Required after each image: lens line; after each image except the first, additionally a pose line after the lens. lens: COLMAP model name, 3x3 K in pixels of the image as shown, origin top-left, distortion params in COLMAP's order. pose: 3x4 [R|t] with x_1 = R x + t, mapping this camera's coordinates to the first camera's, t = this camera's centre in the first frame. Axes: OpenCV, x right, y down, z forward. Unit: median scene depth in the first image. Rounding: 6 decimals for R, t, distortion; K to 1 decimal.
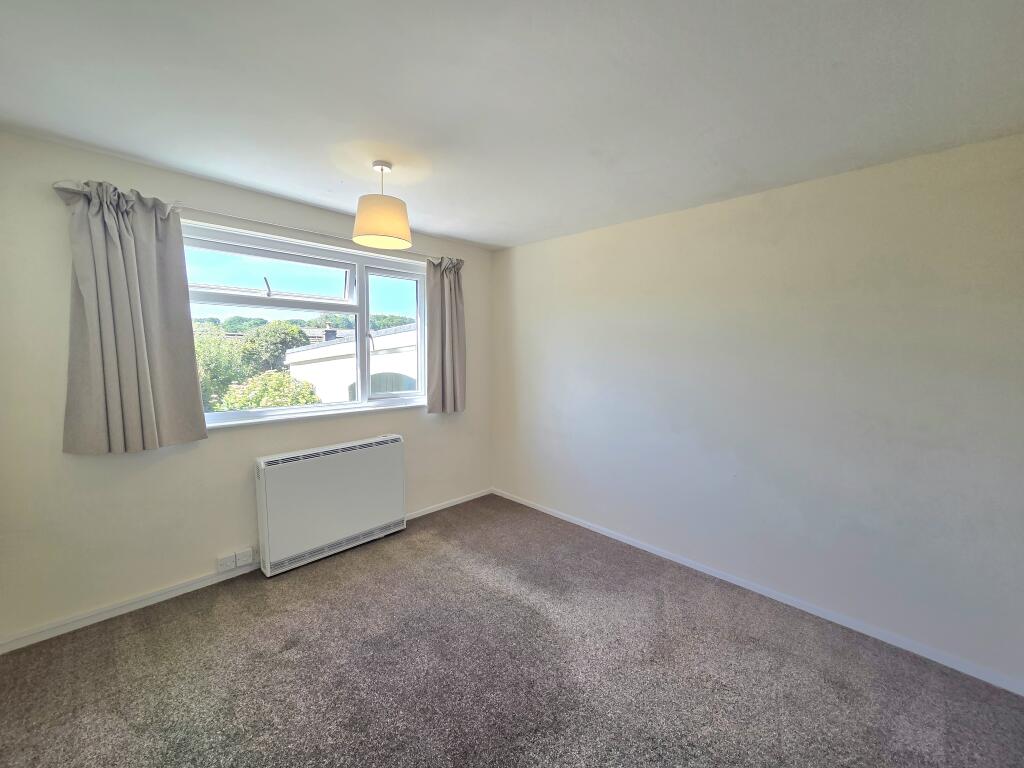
lens RADIAL K [[400.5, 0, 512.0], [0, 400.5, 384.0], [0, 0, 1]] dist [-0.000754, -0.000049]
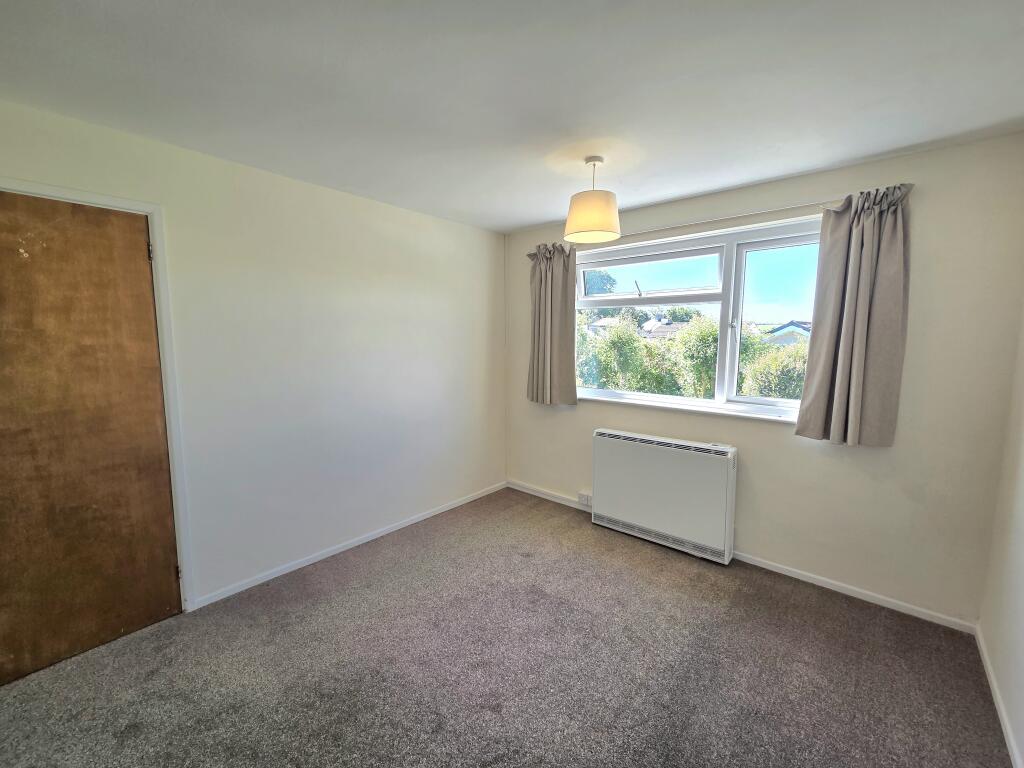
lens RADIAL K [[400.5, 0, 512.0], [0, 400.5, 384.0], [0, 0, 1]] dist [-0.000754, -0.000049]
pose [[0.093623, 0.105975, -0.989952, 0.524819], [-0.091733, 0.991007, 0.097413, -0.045926], [0.991373, 0.081691, 0.102502, 0.533481]]
